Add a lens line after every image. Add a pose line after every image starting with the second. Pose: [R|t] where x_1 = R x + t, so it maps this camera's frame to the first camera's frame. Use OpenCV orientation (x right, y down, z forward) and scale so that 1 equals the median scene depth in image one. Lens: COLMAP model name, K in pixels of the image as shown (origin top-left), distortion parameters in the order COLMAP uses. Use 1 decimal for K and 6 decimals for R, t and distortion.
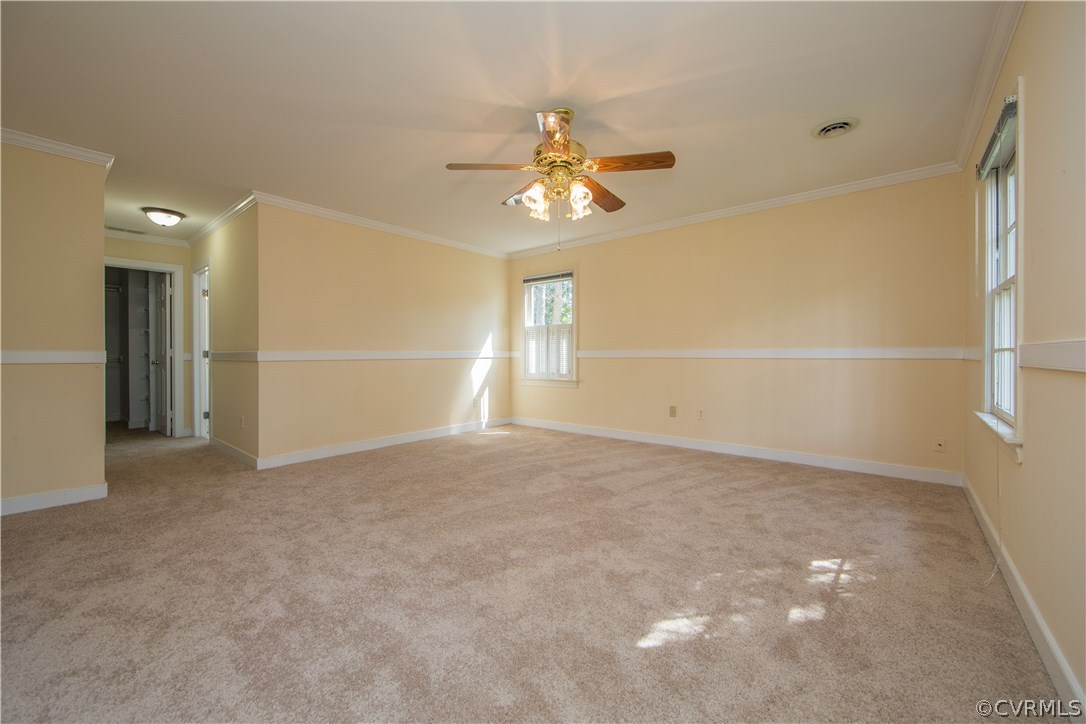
lens RADIAL K [[434.6, 0, 541.3], [0, 434.6, 357.5], [0, 0, 1]] dist [-0.009624, 0.000461]
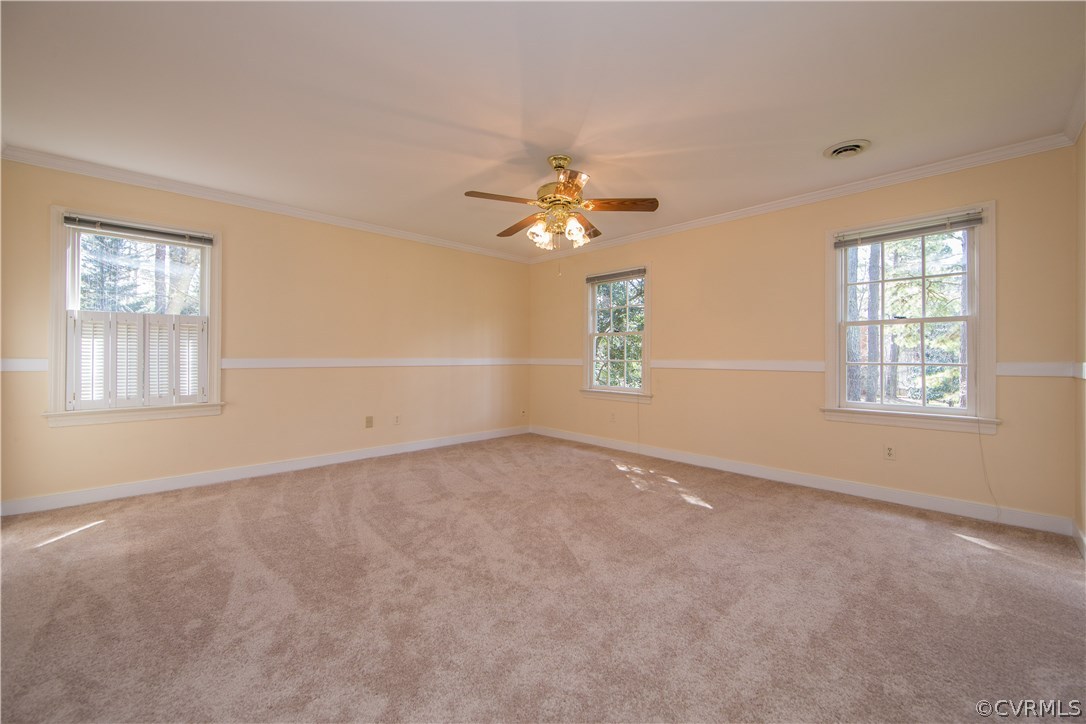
lens RADIAL K [[434.6, 0, 542.4], [0, 434.6, 358.8], [0, 0, 1]] dist [-0.009624, 0.000461]
pose [[0.098276, -0.001122, 0.995159, -0.530510], [0.003453, 0.999994, 0.000786, -0.013946], [-0.995153, 0.003359, 0.098279, 0.445633]]
